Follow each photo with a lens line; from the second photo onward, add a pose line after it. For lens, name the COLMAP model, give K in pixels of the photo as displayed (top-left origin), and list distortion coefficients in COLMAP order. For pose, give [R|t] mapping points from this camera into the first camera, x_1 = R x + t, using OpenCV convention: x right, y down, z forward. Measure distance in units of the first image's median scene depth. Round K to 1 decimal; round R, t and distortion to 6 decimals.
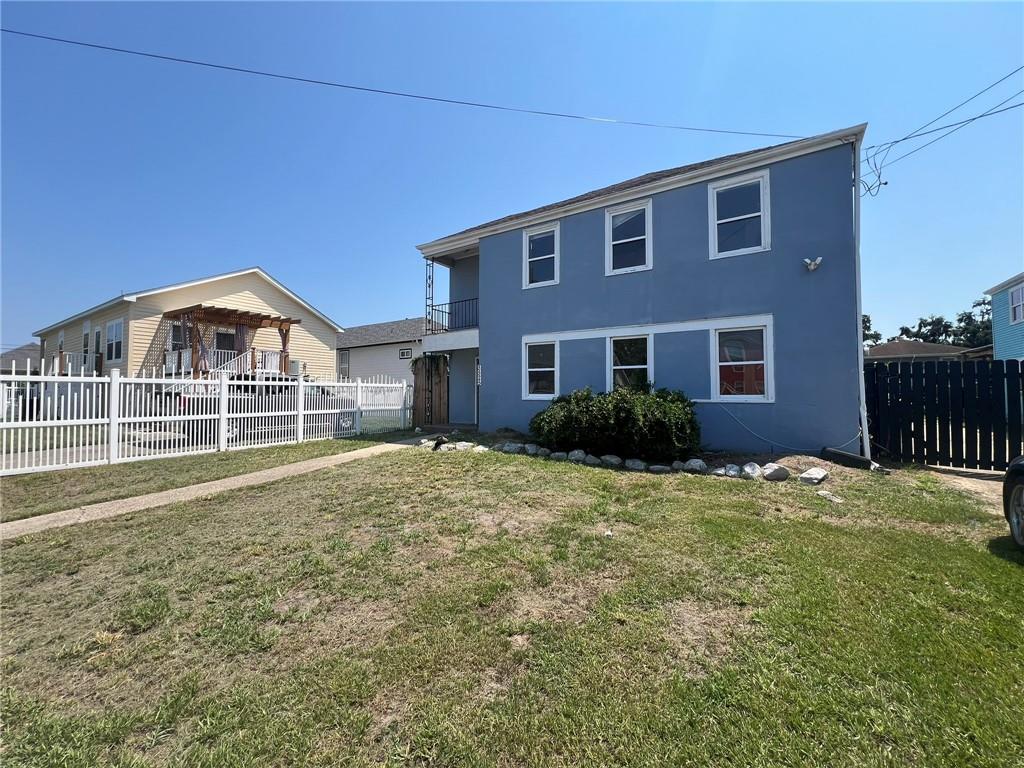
lens RADIAL K [[412.7, 0, 508.5], [0, 412.7, 381.5], [0, 0, 1]] dist [0.001825, 0.000102]
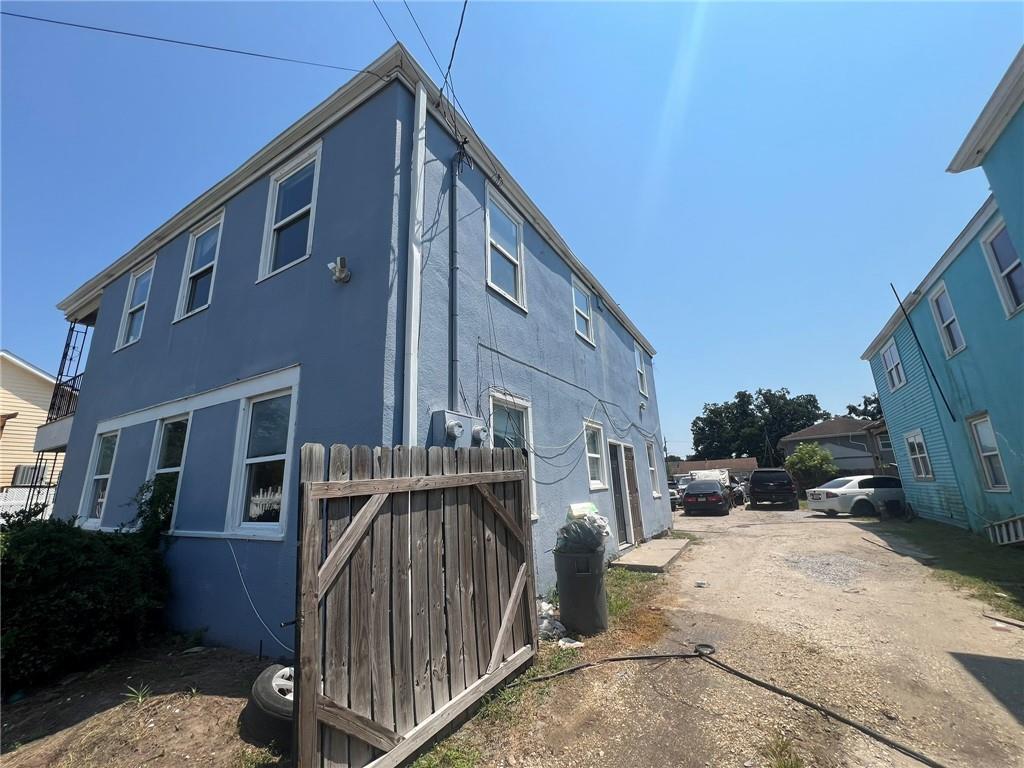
lens RADIAL K [[412.7, 0, 508.5], [0, 412.7, 381.5], [0, 0, 1]] dist [0.001825, 0.000102]
pose [[0.998777, -0.024701, 0.042818, 0.103658], [0.033365, 0.975992, -0.215235, -0.002162], [-0.036473, 0.216401, 0.975623, 0.054926]]
